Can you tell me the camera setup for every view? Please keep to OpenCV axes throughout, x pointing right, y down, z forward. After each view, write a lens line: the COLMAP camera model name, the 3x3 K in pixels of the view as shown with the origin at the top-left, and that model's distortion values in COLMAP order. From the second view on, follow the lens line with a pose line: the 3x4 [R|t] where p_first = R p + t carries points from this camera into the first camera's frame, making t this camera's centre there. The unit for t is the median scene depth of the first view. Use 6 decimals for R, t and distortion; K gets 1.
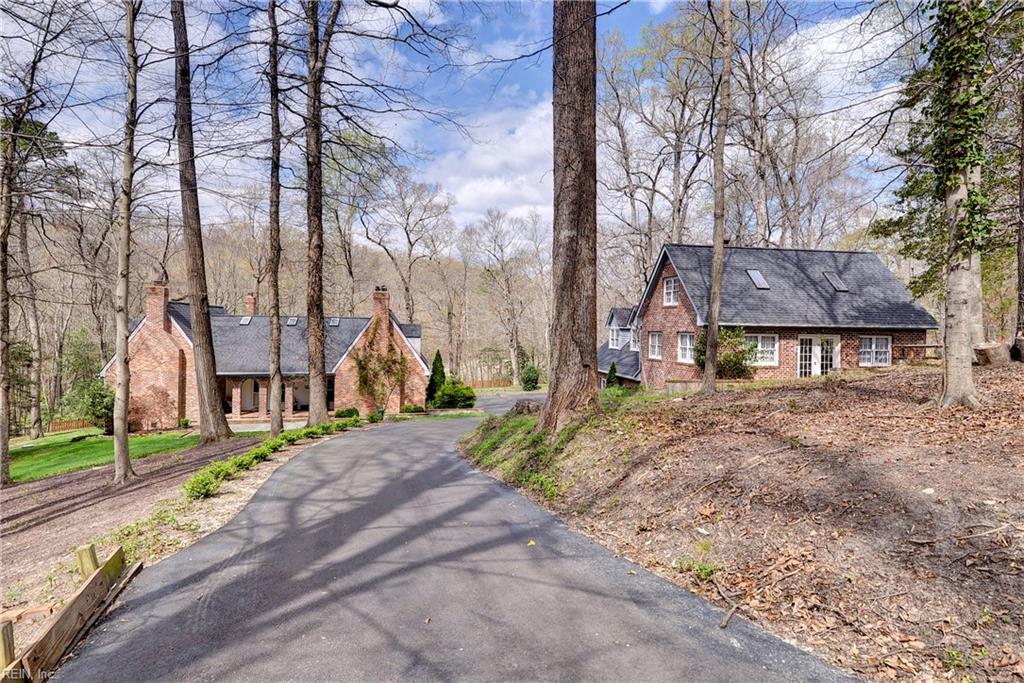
lens RADIAL K [[533.0, 0, 515.1], [0, 533.0, 329.8], [0, 0, 1]] dist [0.001868, 0.000164]
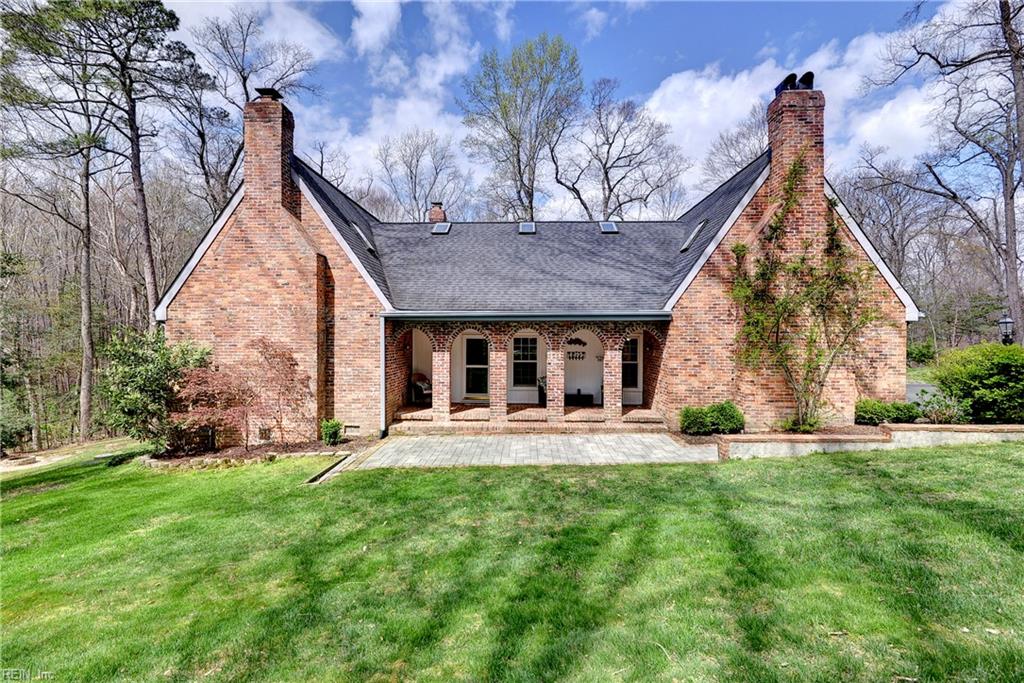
lens RADIAL K [[467.0, 0, 513.6], [0, 467.0, 346.1], [0, 0, 1]] dist [0.007034, -0.000478]
pose [[0.977558, -0.005403, -0.210597, -0.383070], [0.009193, 0.999813, 0.017021, 0.098544], [0.210466, -0.018575, 0.977425, 0.640043]]
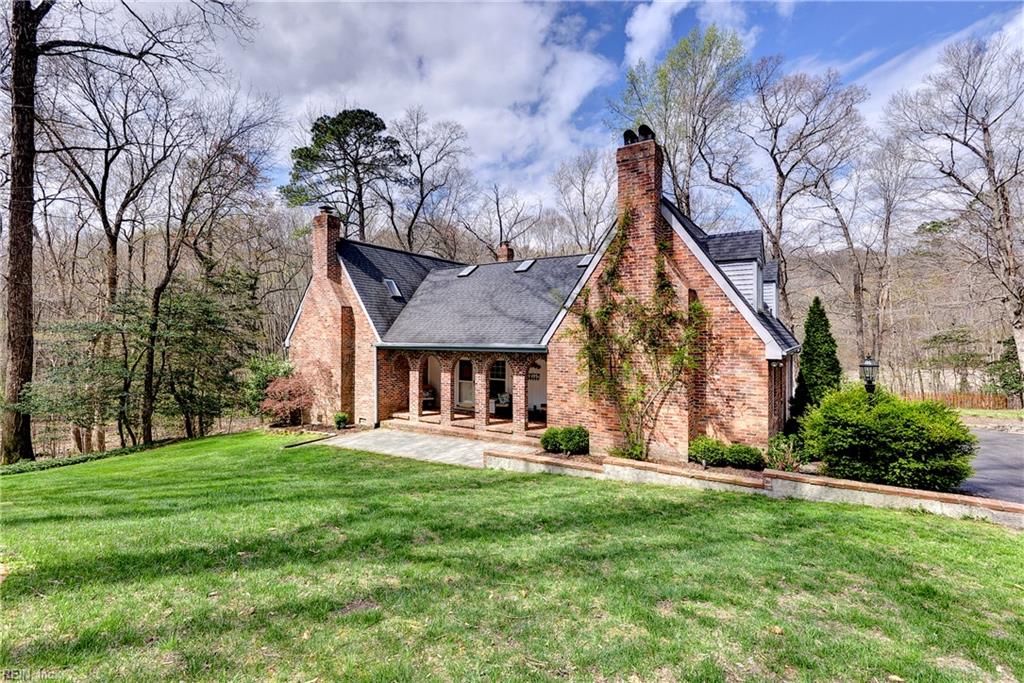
lens RADIAL K [[470.4, 0, 512.0], [0, 470.4, 341.5], [0, 0, 1]] dist [0.026403, 0.000053]
pose [[0.731981, -0.001885, -0.681322, -0.081486], [0.001872, 0.999998, -0.000755, 0.076463], [0.681322, -0.000723, 0.731983, 0.681066]]
